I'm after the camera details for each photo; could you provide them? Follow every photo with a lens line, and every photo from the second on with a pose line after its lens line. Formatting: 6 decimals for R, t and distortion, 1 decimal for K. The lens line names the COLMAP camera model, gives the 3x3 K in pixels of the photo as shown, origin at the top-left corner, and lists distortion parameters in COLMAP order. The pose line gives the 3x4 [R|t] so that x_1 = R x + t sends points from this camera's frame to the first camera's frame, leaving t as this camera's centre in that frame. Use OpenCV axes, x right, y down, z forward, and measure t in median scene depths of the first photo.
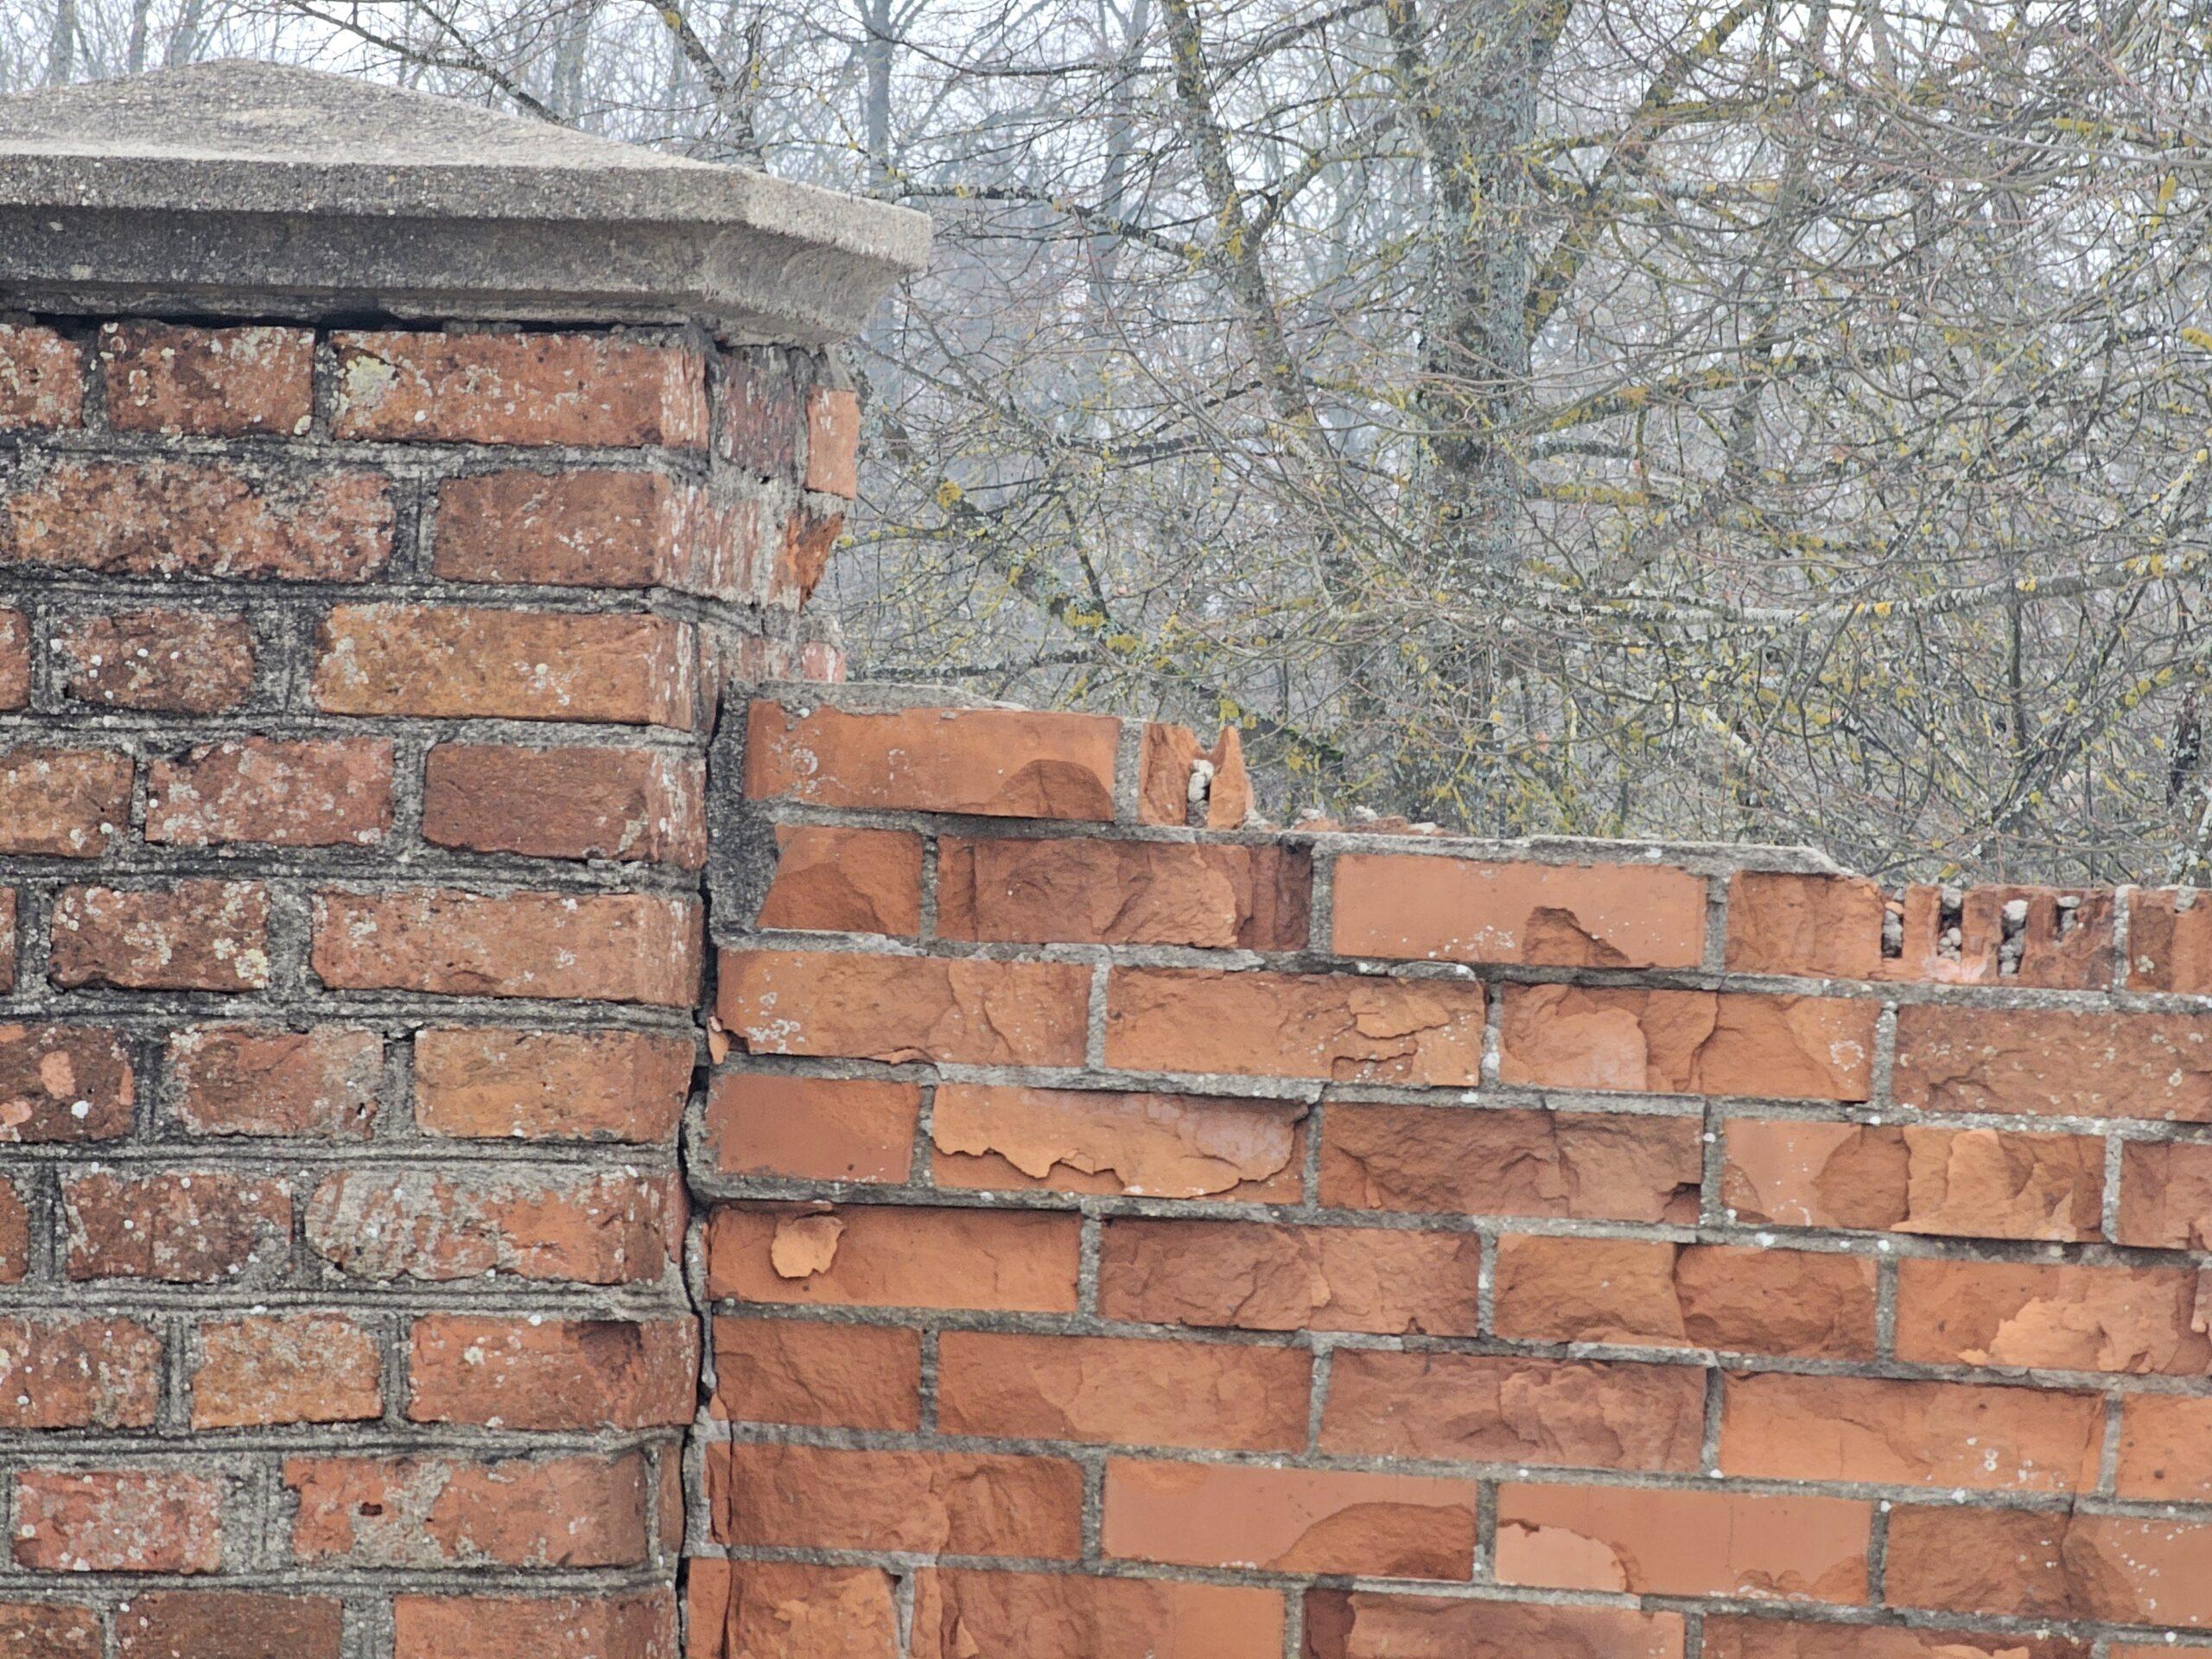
lens RADIAL K [[14473.7, 0, 1283.6], [0, 14473.7, 767.1], [0, 0, 1]] dist [0.827479, -9.734826]
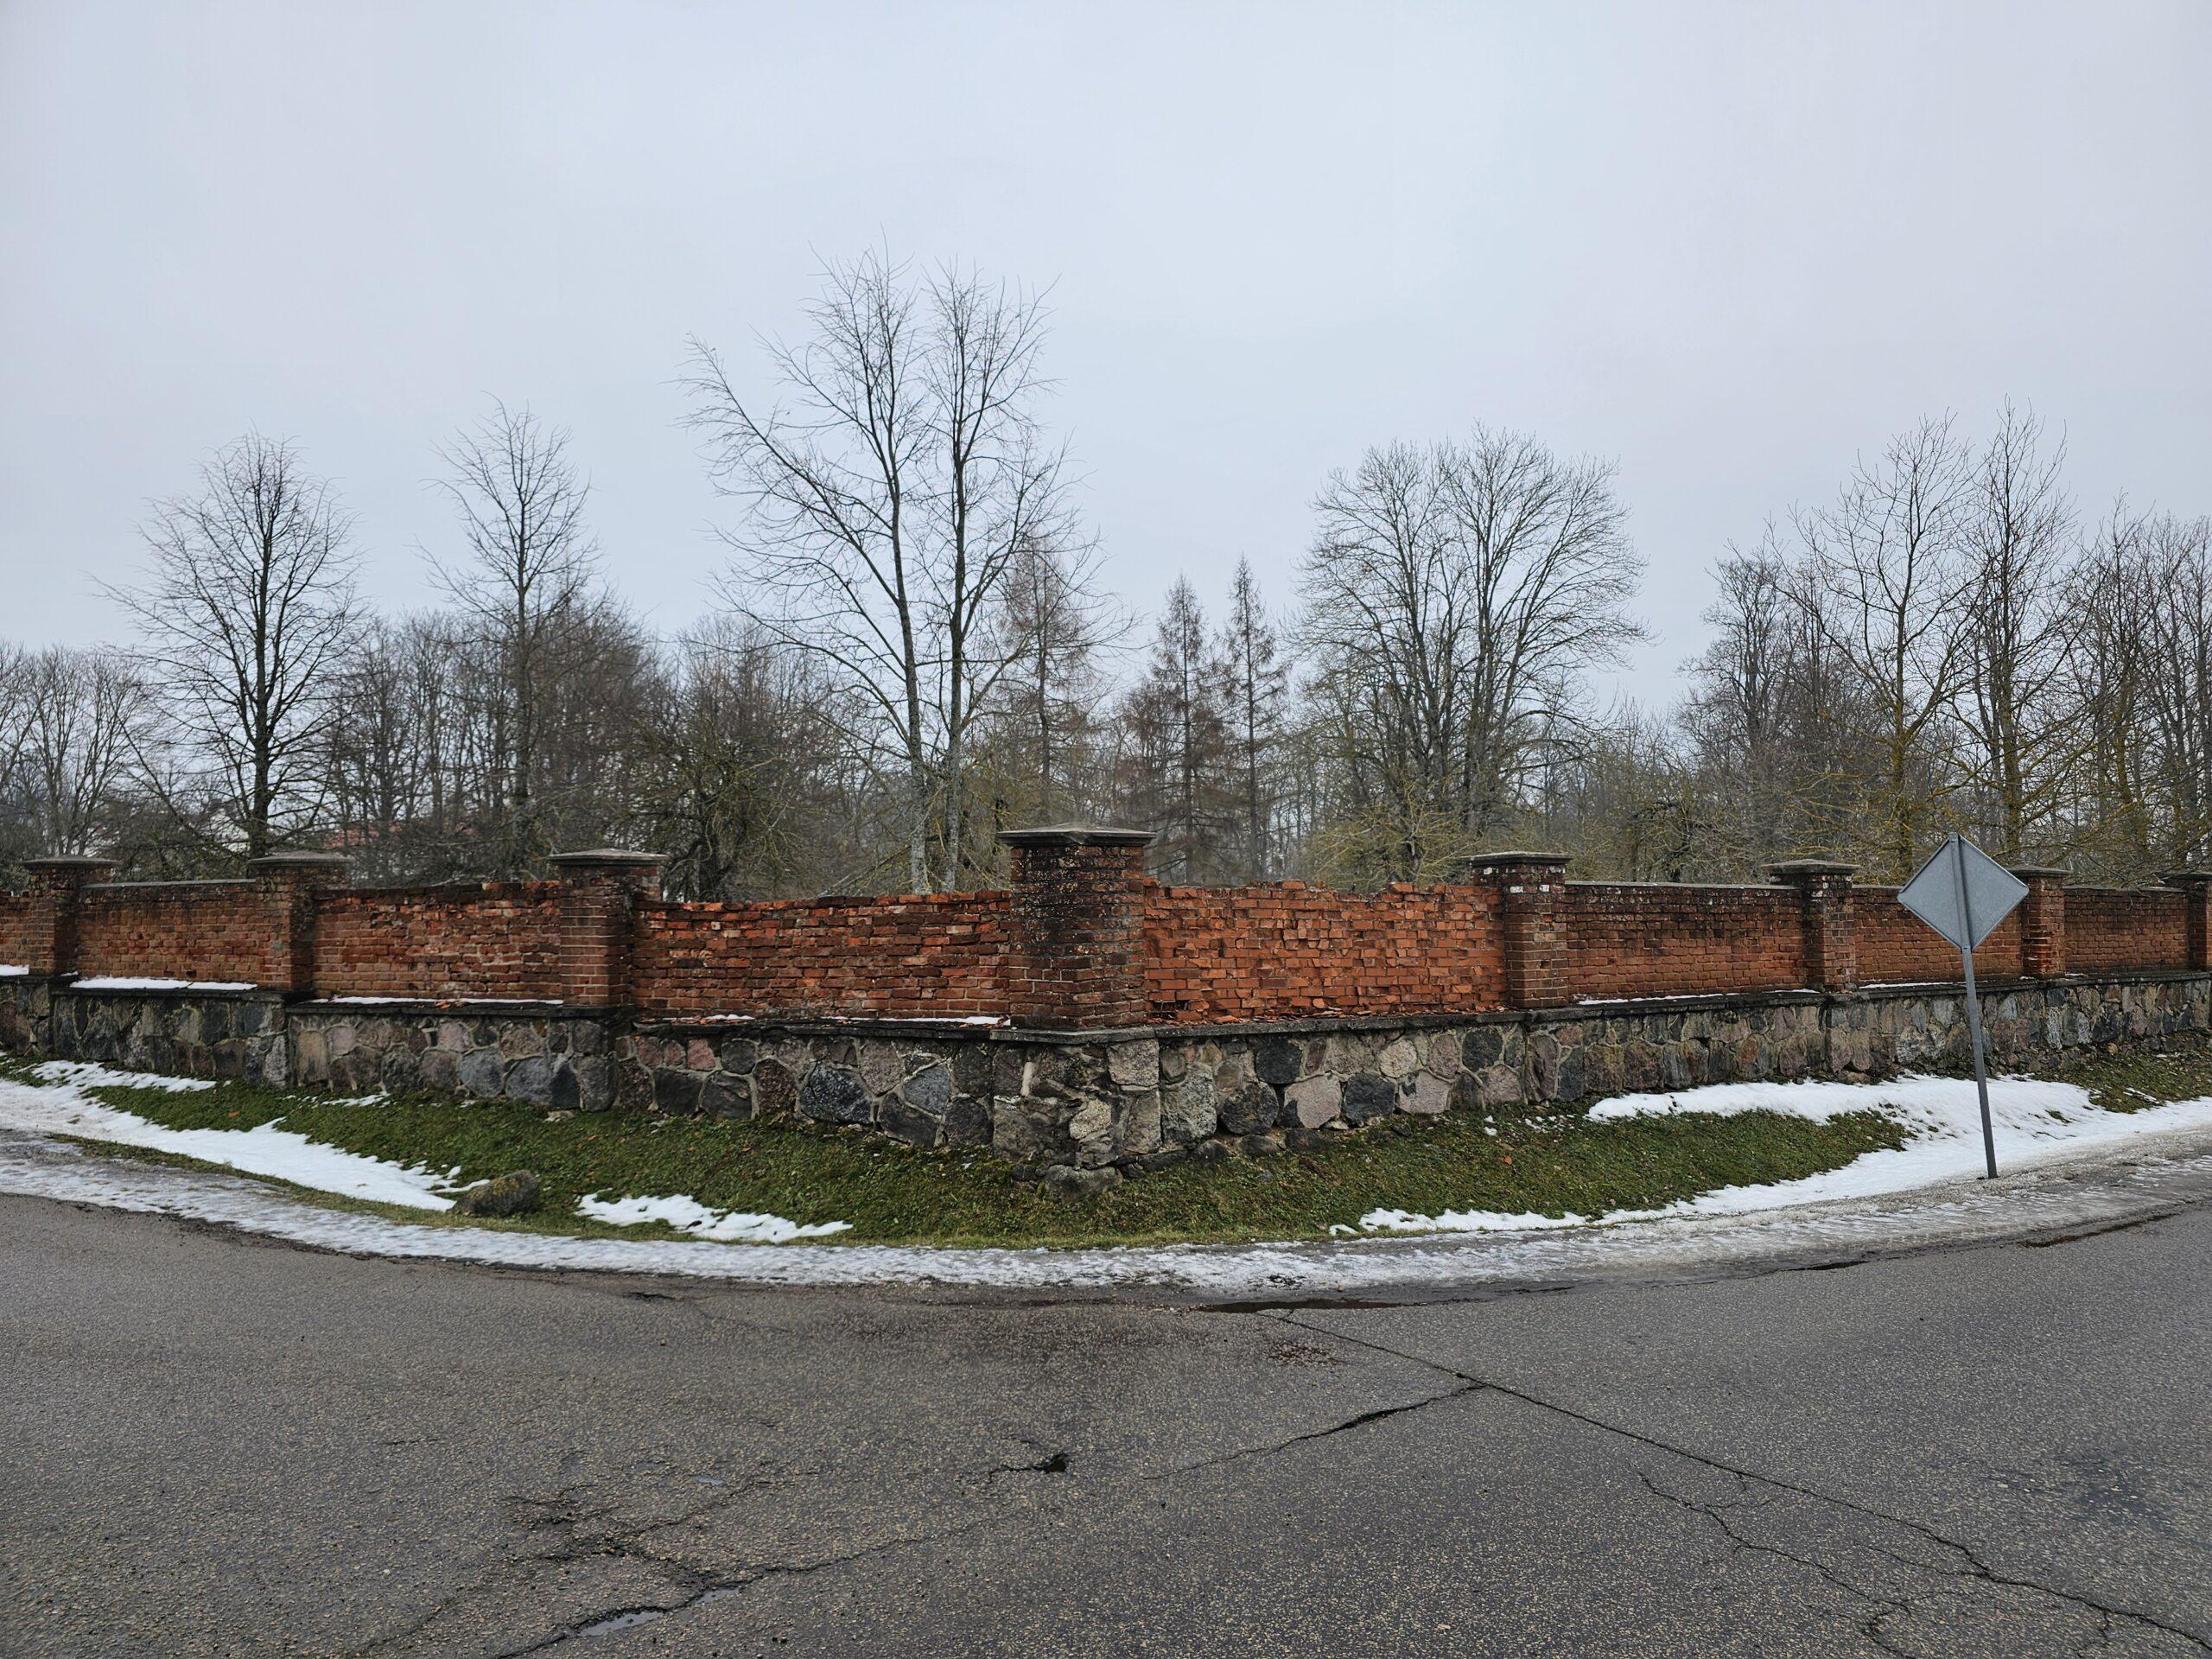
lens RADIAL K [[1519.8, 0, 1075.0], [0, 1519.8, 819.4], [0, 0, 1]] dist [0.030163, -0.001115]
pose [[0.713102, -0.001041, 0.701059, -0.949219], [0.007669, 0.999951, -0.006316, -0.044523], [-0.701018, 0.009880, 0.713075, 0.150878]]
